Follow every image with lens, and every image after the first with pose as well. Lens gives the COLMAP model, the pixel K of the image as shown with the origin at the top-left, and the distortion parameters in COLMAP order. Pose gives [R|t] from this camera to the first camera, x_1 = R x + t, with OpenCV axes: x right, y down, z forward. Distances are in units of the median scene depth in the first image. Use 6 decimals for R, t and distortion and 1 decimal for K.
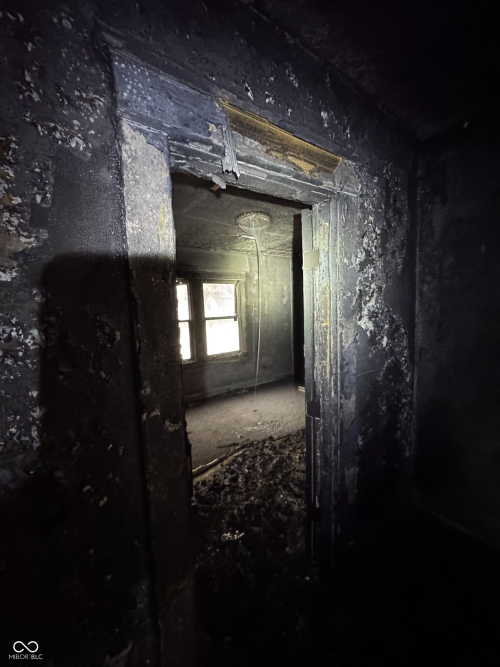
lens RADIAL K [[264.7, 0, 250.4], [0, 264.7, 333.1], [0, 0, 1]] dist [-0.002570, 0.000015]
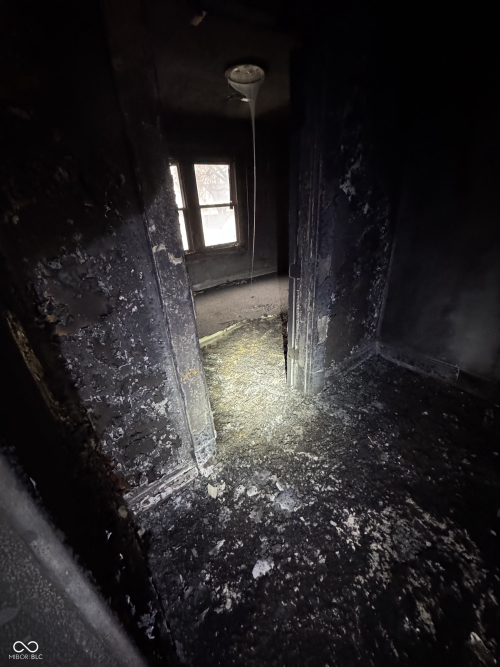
lens RADIAL K [[264.7, 0, 250.4], [0, 264.7, 333.1], [0, 0, 1]] dist [-0.002570, 0.000015]
pose [[0.999775, -0.018667, -0.010067, 0.045844], [0.021021, 0.935203, 0.353486, 0.127785], [0.002817, -0.353618, 0.935386, -0.200275]]
